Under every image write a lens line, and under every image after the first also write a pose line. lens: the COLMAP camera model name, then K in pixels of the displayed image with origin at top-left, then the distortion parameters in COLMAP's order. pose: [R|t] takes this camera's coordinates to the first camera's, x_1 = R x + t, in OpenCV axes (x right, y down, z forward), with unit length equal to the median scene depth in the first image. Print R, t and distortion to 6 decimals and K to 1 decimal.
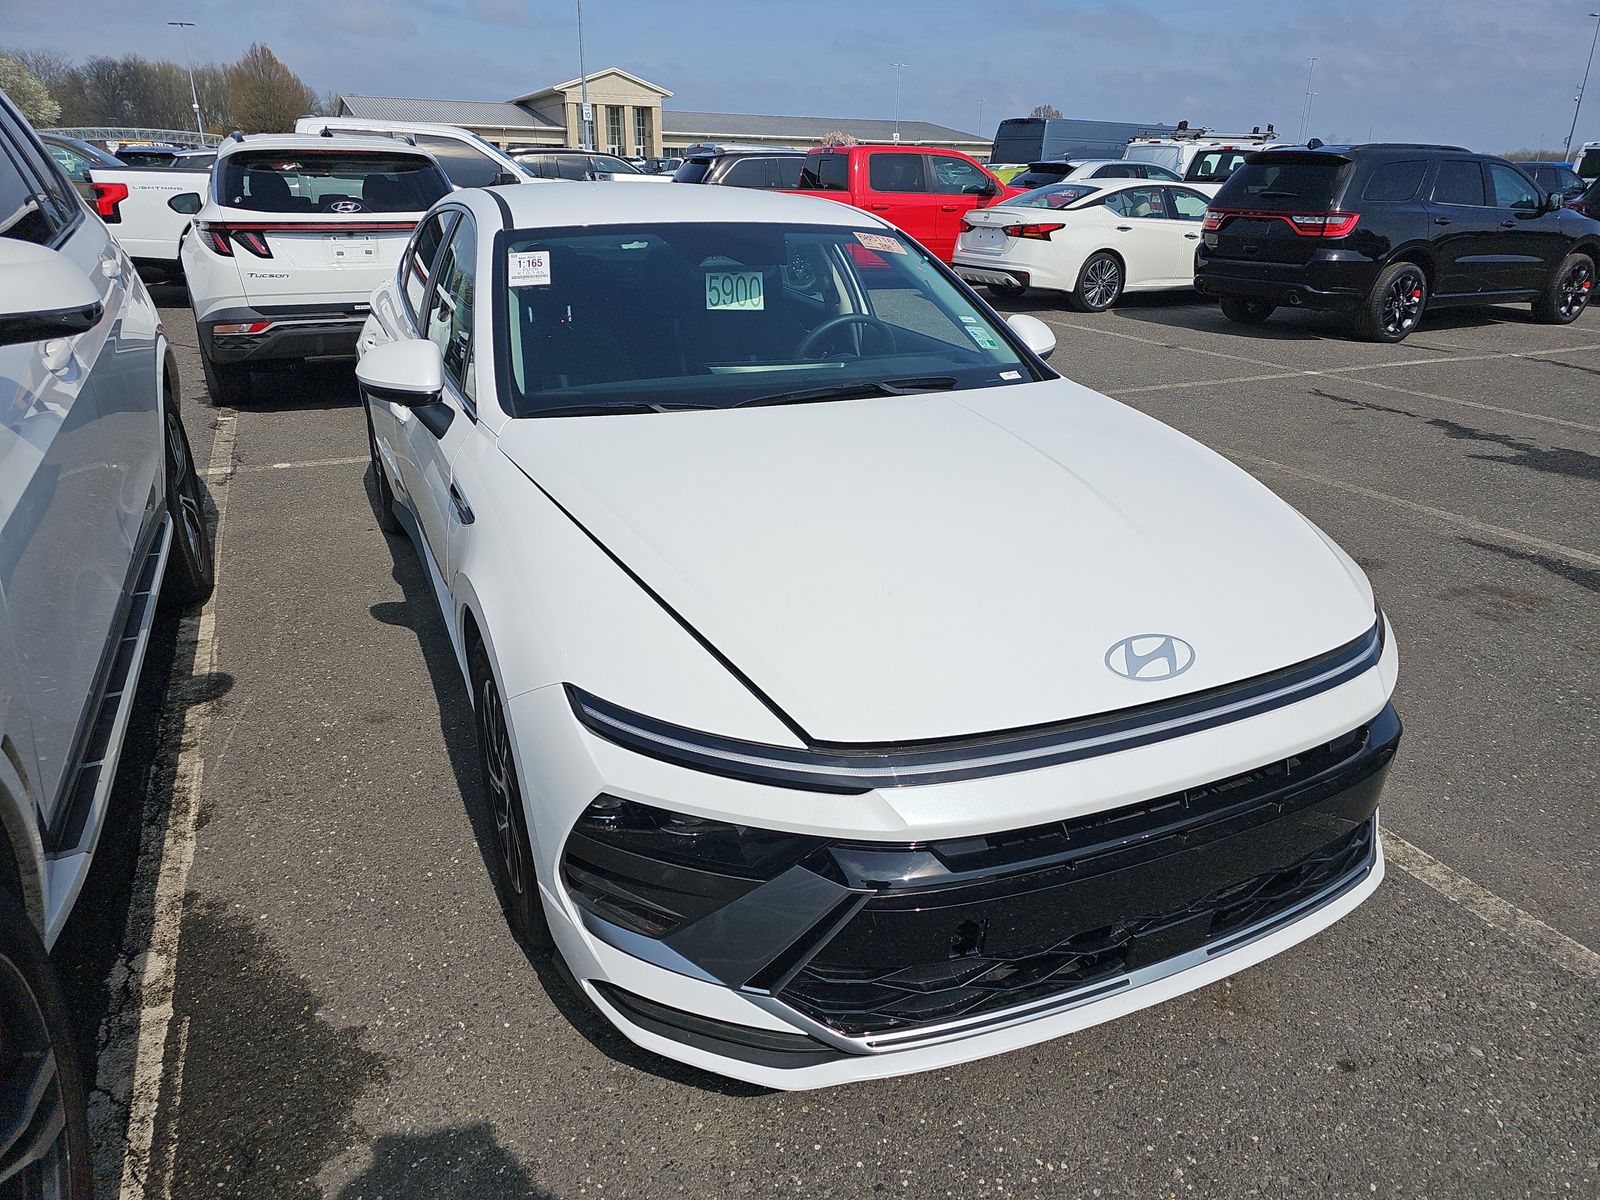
lens RADIAL K [[1074.9, 0, 802.5], [0, 1074.9, 594.6], [0, 0, 1]] dist [0.040694, -0.034227]
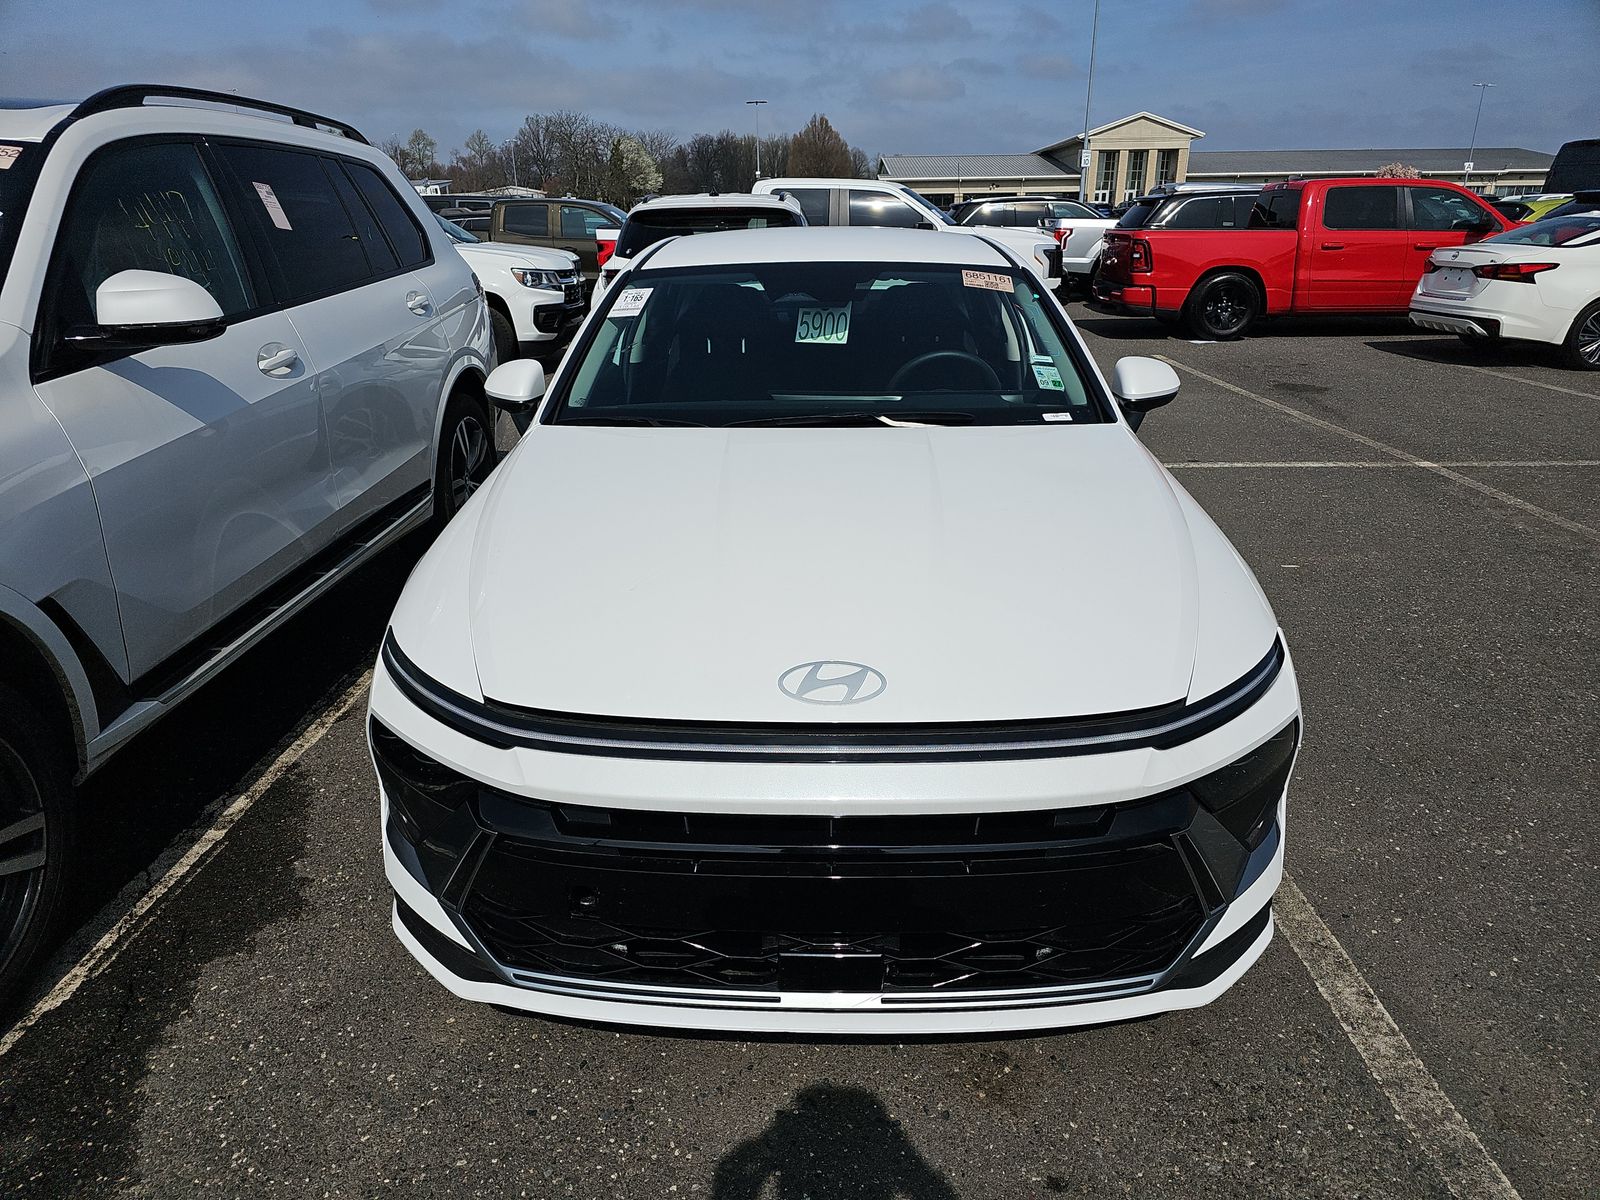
lens RADIAL K [[1074.9, 0, 788.6], [0, 1074.9, 600.2], [0, 0, 1]] dist [0.040694, -0.034227]
pose [[0.890181, 0.129067, -0.436944, 0.114998], [-0.143878, 0.989595, -0.000808, -0.001961], [0.432293, 0.063586, 0.899488, 0.012183]]
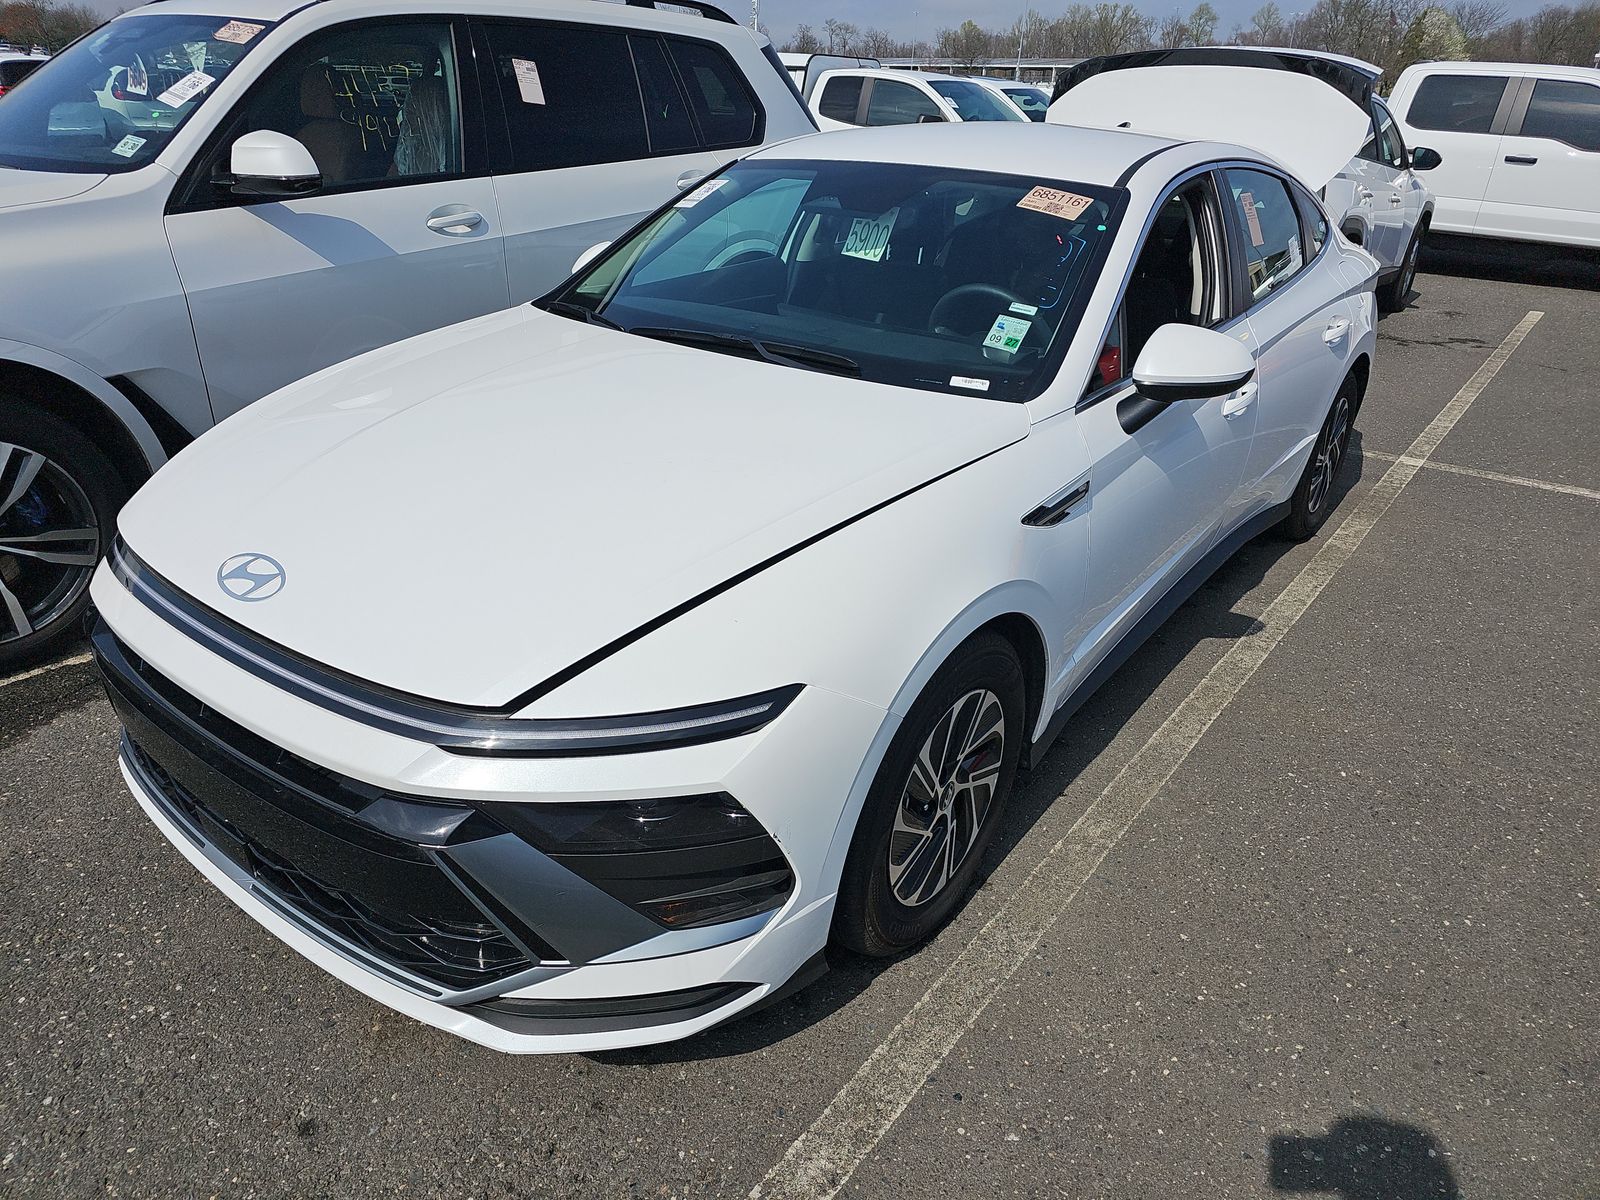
lens RADIAL K [[1074.9, 0, 786.3], [0, 1074.9, 604.1], [0, 0, 1]] dist [0.040694, -0.034227]
pose [[0.436615, 0.379815, -0.815542, 0.223287], [-0.344564, 0.907987, 0.238400, -0.054278], [0.831049, 0.176918, 0.527312, 0.141773]]
